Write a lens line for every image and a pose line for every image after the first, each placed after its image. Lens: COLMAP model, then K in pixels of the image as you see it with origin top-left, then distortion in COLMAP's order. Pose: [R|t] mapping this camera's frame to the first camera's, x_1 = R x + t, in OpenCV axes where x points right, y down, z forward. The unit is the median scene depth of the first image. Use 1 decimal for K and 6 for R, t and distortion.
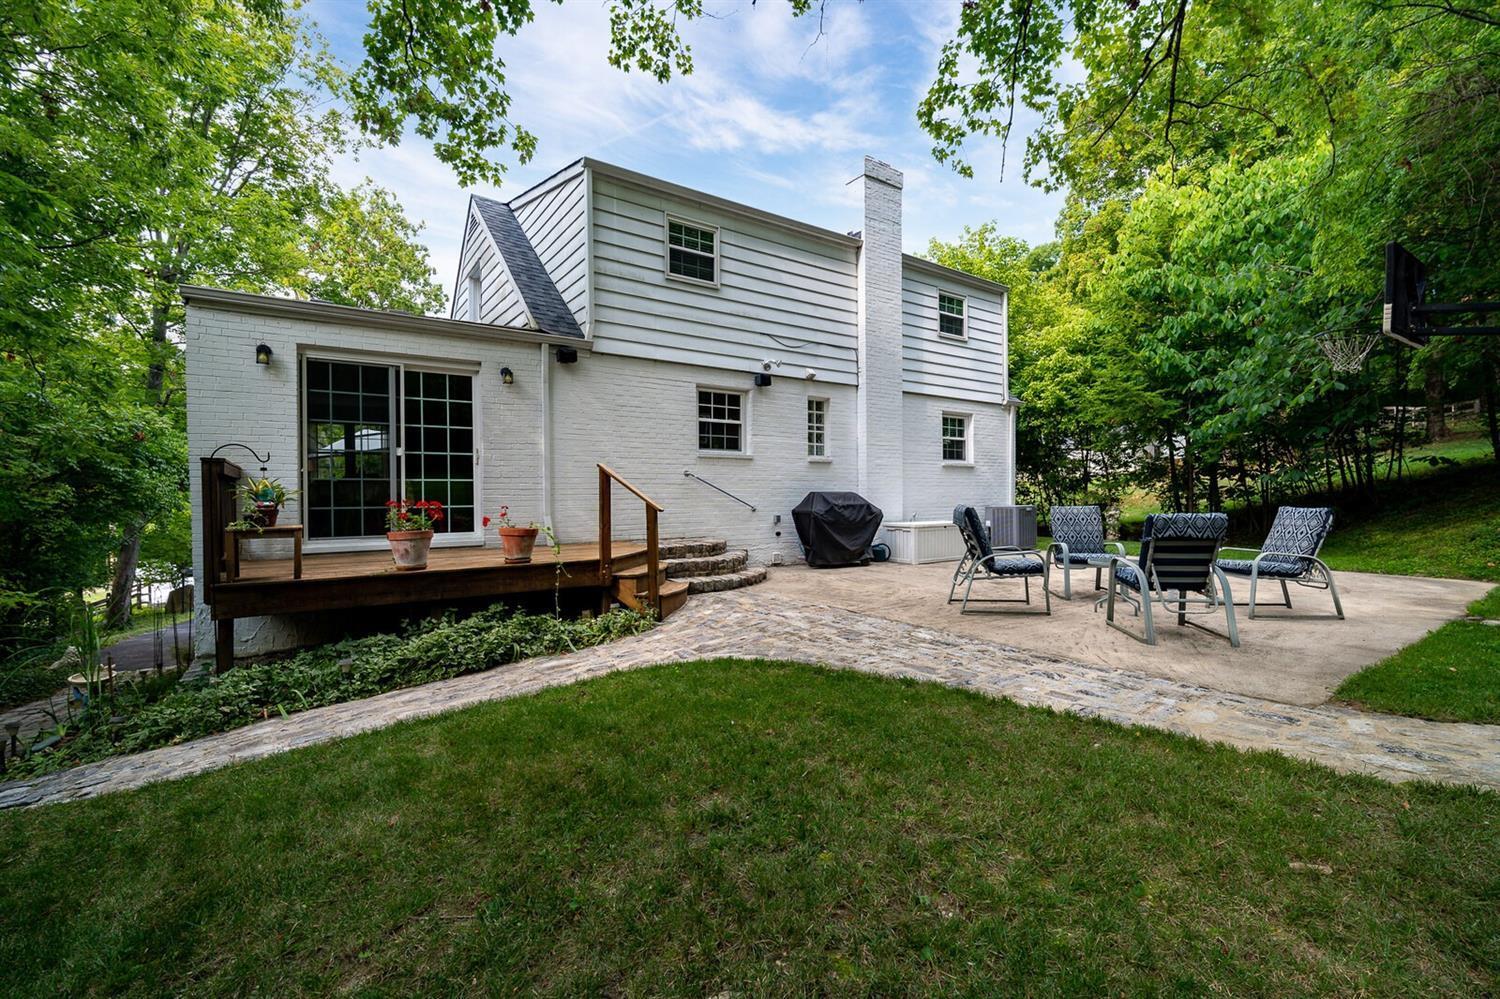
lens RADIAL K [[631.9, 0, 750.0], [0, 631.9, 499.5], [0, 0, 1]] dist [-0.000216, 0.000014]
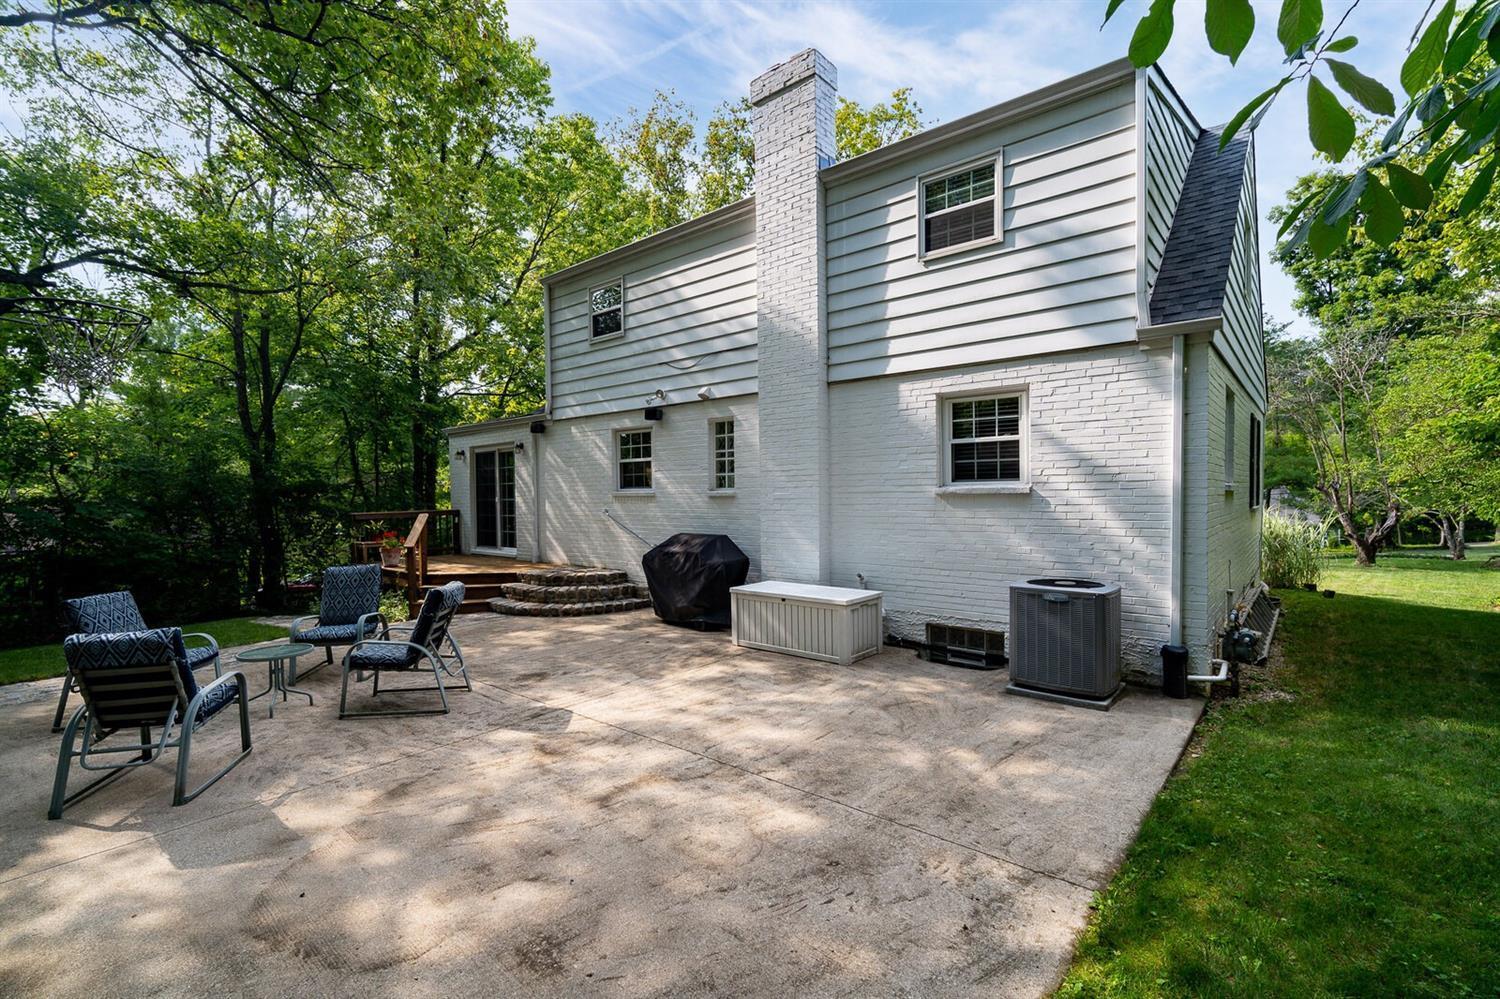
lens RADIAL K [[678.7, 0, 750.0], [0, 678.7, 499.5], [0, 0, 1]] dist [0.000718, 0.000039]
pose [[0.256491, 0.008494, -0.966509, 0.991151], [-0.001438, 0.999964, 0.008406, -0.064341], [0.966545, -0.000767, 0.256494, 0.826054]]
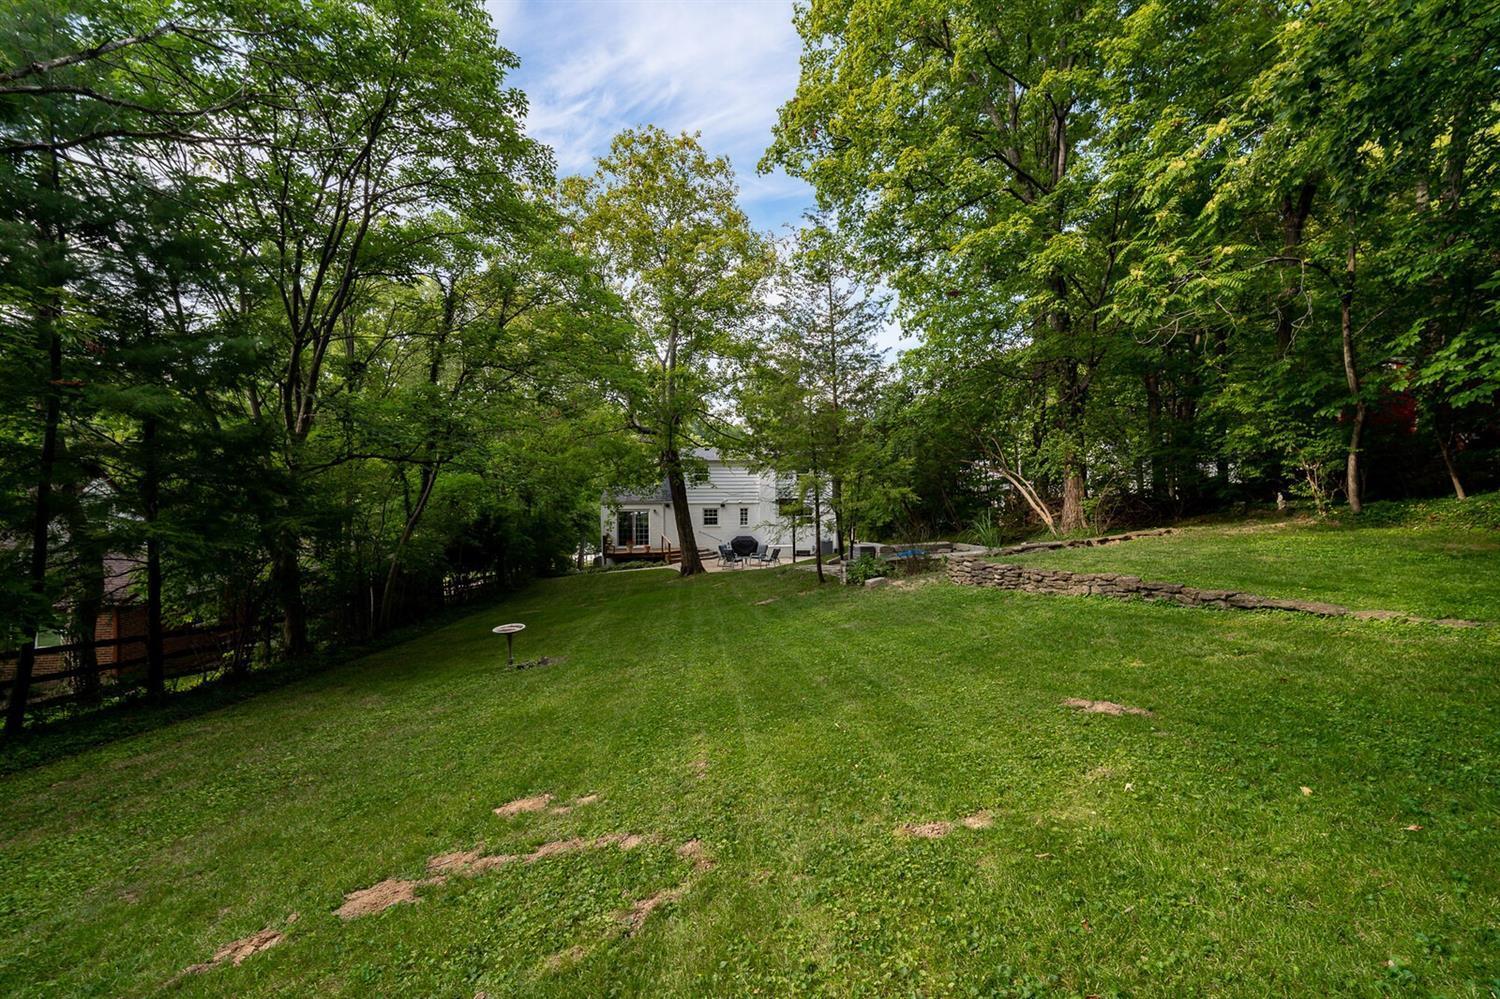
lens RADIAL K [[631.9, 0, 750.0], [0, 631.9, 499.5], [0, 0, 1]] dist [-0.000216, 0.000014]
pose [[0.882634, 0.007531, -0.470001, 1.769436], [-0.003571, 0.999950, 0.009316, -0.243656], [0.470048, -0.006544, 0.882617, -2.024306]]
